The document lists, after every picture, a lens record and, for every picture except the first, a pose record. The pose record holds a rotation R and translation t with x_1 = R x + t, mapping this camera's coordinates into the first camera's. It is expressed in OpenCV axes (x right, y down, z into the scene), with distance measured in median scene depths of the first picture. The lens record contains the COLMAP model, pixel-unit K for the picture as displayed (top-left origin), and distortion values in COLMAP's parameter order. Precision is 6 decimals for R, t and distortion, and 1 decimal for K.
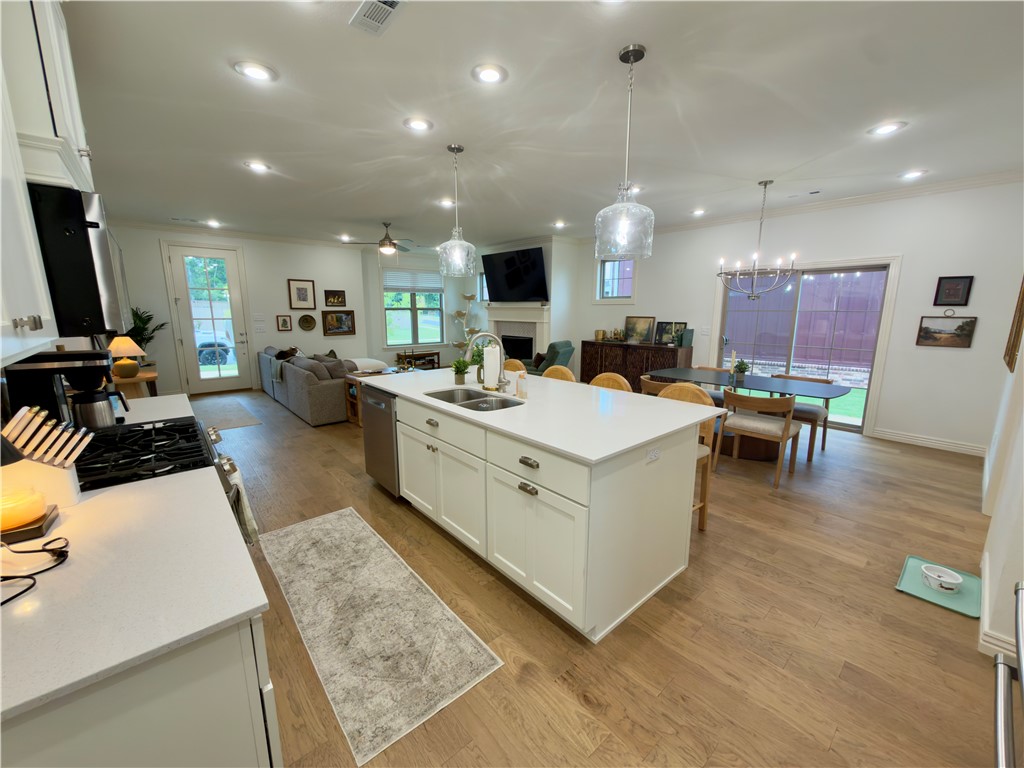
lens RADIAL K [[408.7, 0, 515.6], [0, 408.7, 384.2], [0, 0, 1]] dist [-0.000382, -0.000159]
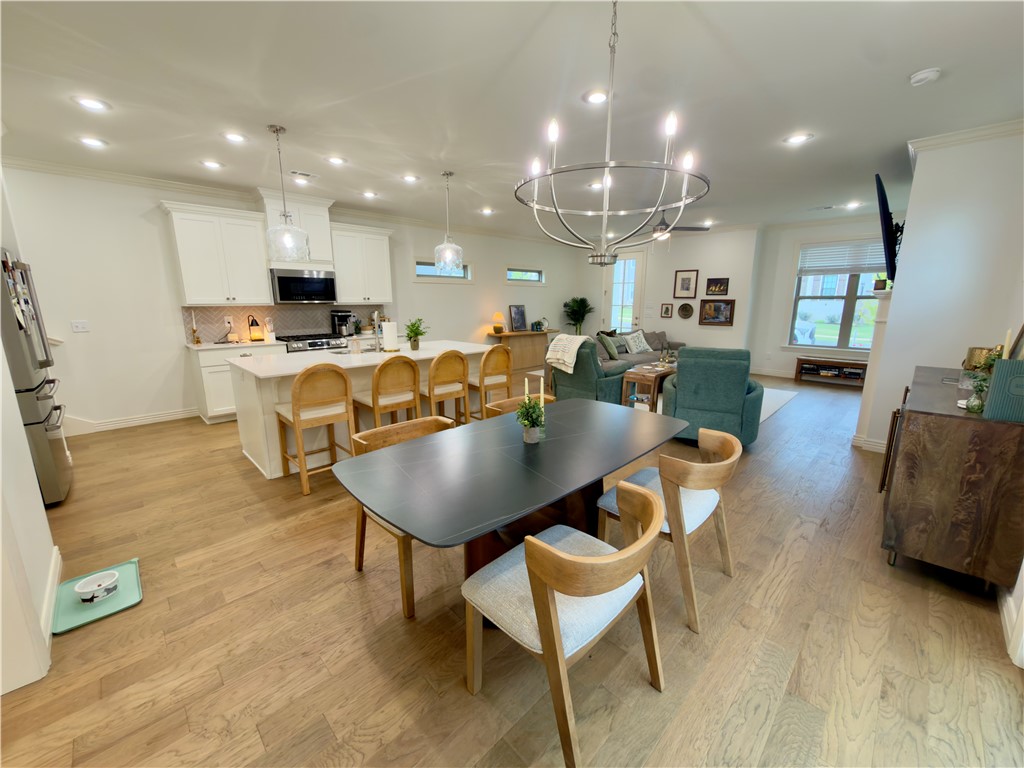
lens RADIAL K [[408.7, 0, 512.1], [0, 408.7, 386.2], [0, 0, 1]] dist [-0.000382, -0.000159]
pose [[0.061801, 0.203892, -0.977041, 0.538867], [-0.177856, 0.965494, 0.190232, -0.085006], [0.982114, 0.162016, 0.095932, 0.496101]]
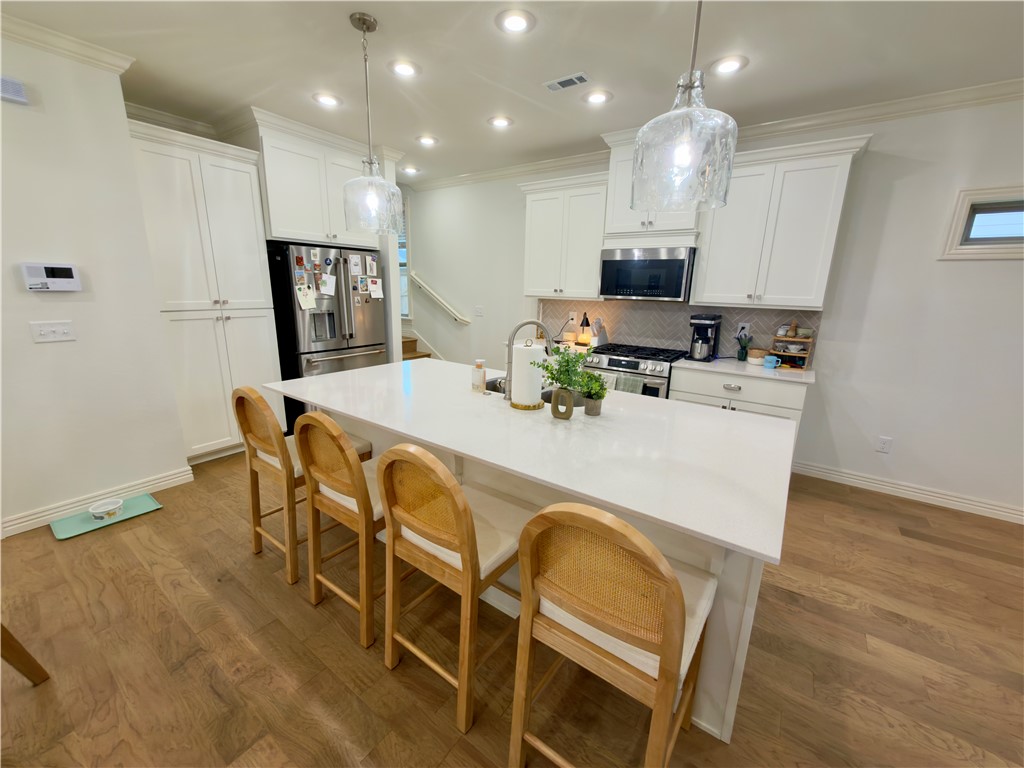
lens RADIAL K [[408.7, 0, 512.6], [0, 408.7, 385.4], [0, 0, 1]] dist [-0.000382, -0.000159]
pose [[-0.973682, 0.024842, -0.226554, 0.049385], [-0.069956, 0.913481, 0.400823, -0.112119], [0.216910, 0.406123, -0.887702, 0.605740]]
